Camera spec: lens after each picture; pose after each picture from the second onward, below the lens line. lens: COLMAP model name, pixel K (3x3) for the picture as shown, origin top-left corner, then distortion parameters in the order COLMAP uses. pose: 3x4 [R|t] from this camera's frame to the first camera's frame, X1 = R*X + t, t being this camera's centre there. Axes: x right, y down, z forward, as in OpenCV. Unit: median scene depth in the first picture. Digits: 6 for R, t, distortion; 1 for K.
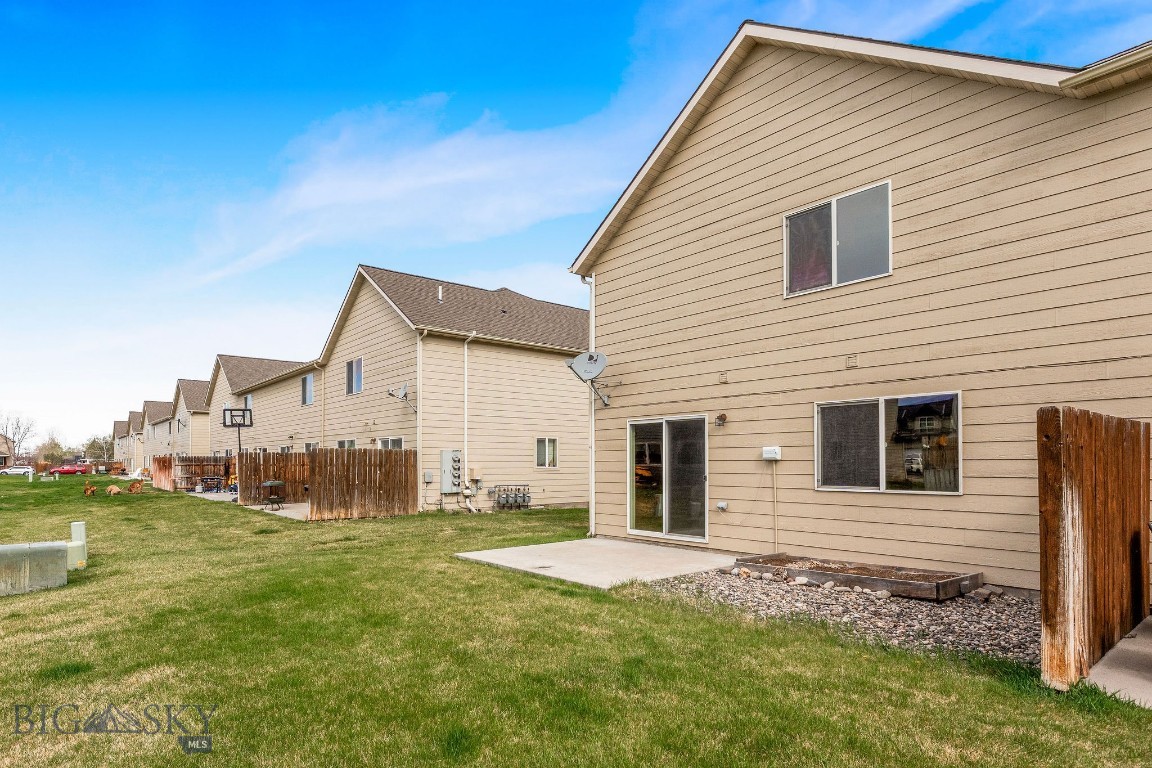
lens RADIAL K [[622.4, 0, 576.6], [0, 622.4, 379.1], [0, 0, 1]] dist [-0.013980, 0.003410]
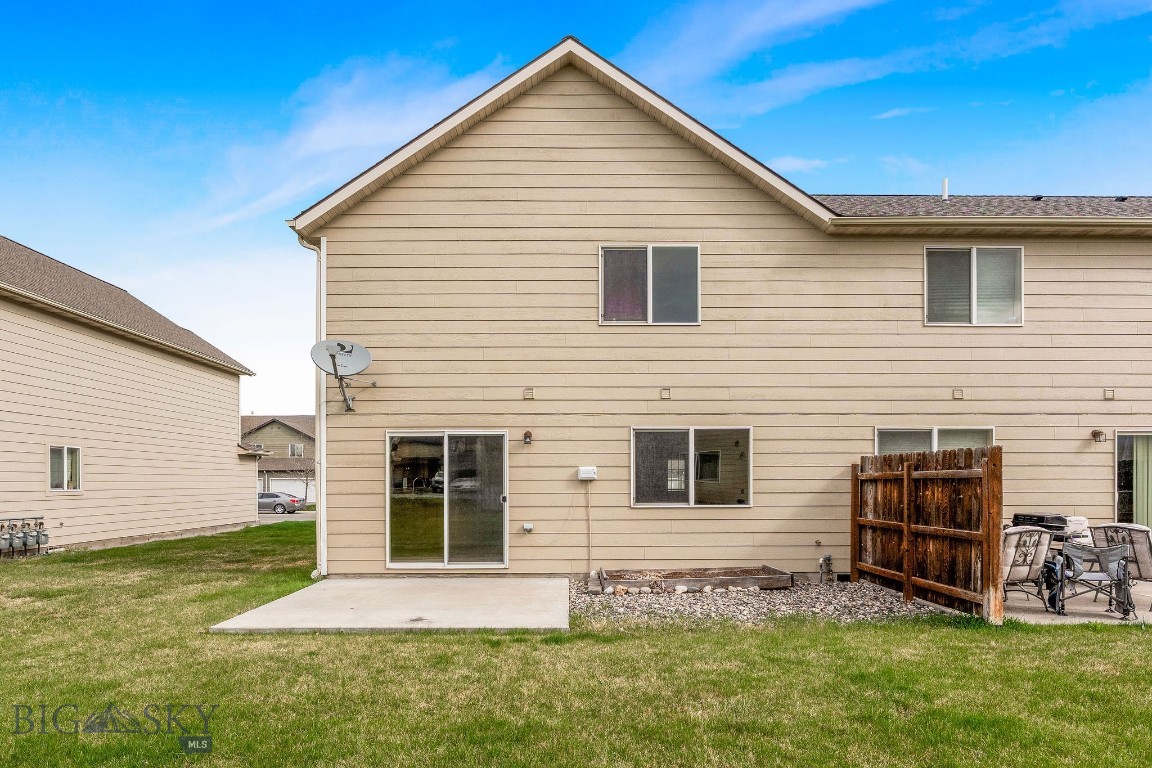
lens RADIAL K [[622.4, 0, 588.5], [0, 622.4, 420.7], [0, 0, 1]] dist [-0.013980, 0.003410]
pose [[0.639337, 0.075383, 0.765222, -0.454468], [-0.100503, 0.994838, -0.014034, 0.045363], [-0.762330, -0.067935, 0.643613, 0.327844]]
